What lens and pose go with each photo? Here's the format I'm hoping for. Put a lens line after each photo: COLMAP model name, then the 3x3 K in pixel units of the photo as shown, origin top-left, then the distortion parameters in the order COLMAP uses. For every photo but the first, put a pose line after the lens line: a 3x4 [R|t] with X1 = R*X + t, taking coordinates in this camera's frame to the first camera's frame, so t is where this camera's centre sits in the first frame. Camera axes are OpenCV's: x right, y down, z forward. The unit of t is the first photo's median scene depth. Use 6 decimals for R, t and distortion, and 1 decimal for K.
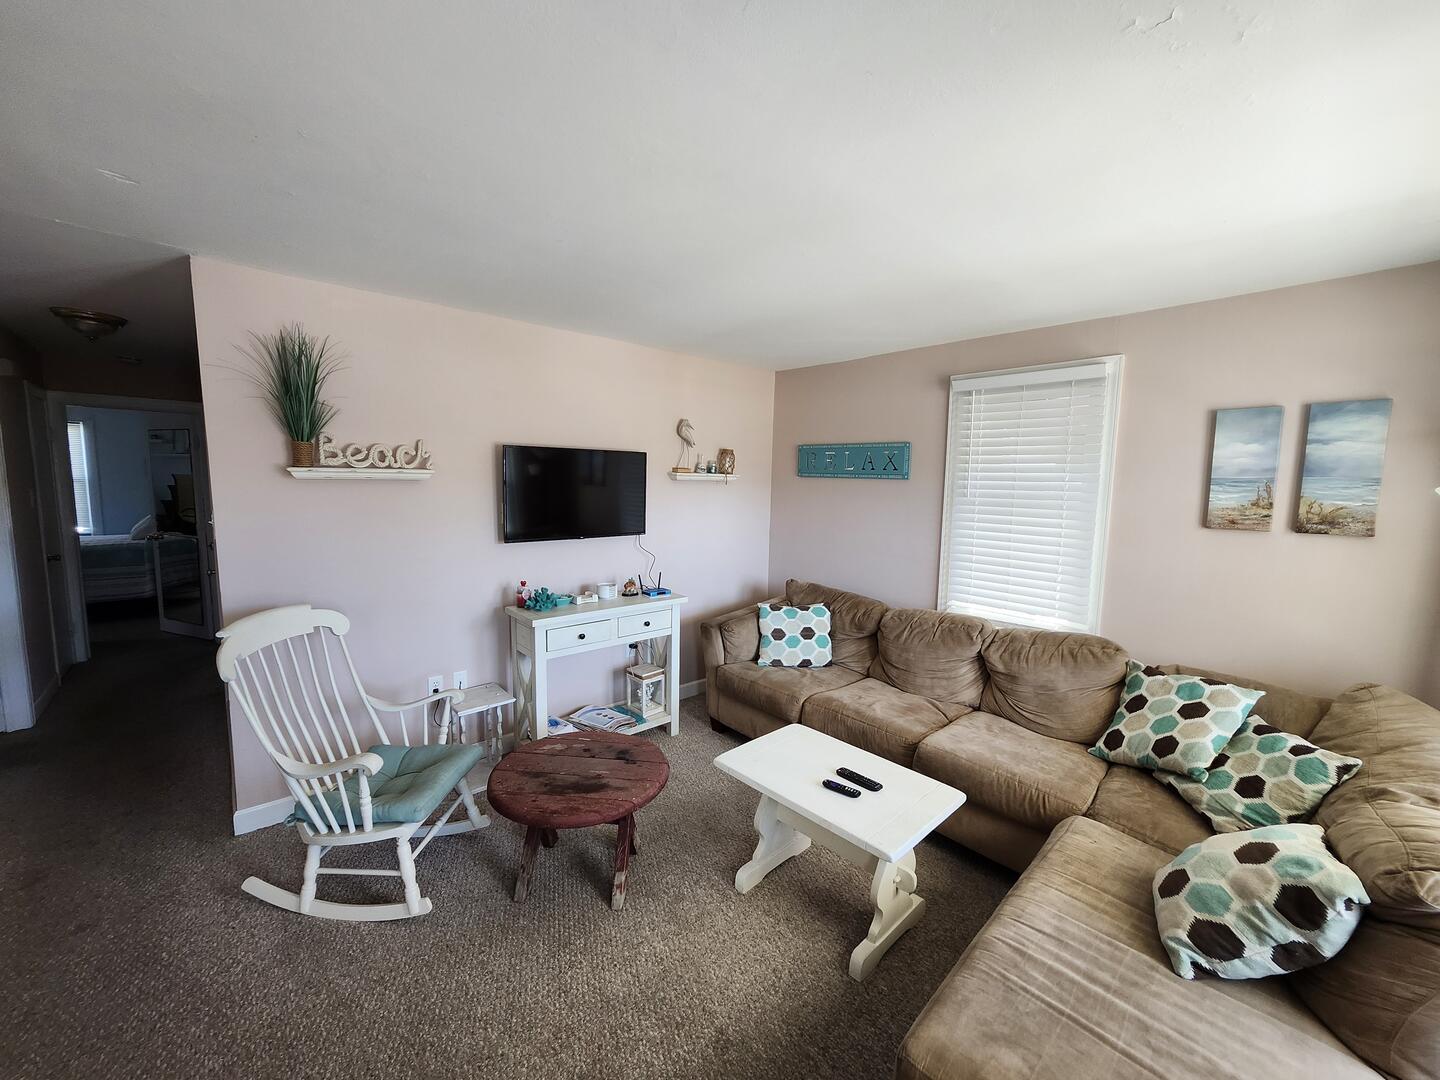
lens RADIAL K [[569.3, 0, 717.2], [0, 569.3, 540.8], [0, 0, 1]] dist [-0.000797, -0.000230]
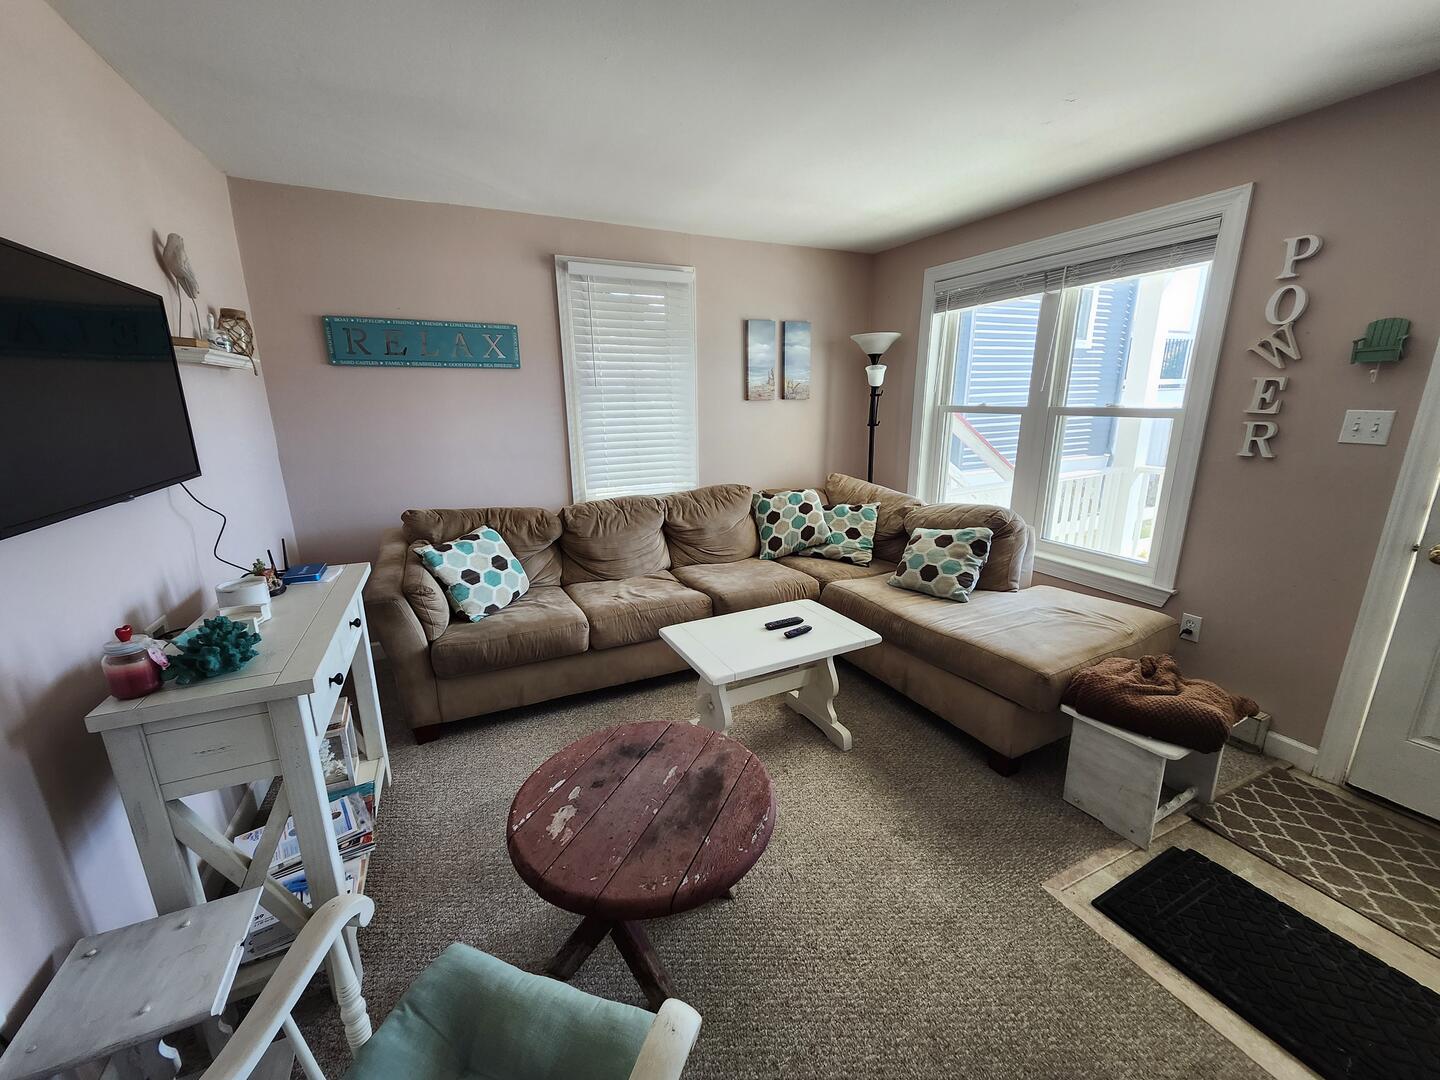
lens RADIAL K [[569.3, 0, 717.2], [0, 569.3, 540.8], [0, 0, 1]] dist [-0.000797, -0.000230]
pose [[0.277232, -0.259662, 0.925050, -0.701715], [0.119741, 0.964620, 0.234883, -0.028871], [-0.953312, 0.045650, 0.298515, 0.660015]]
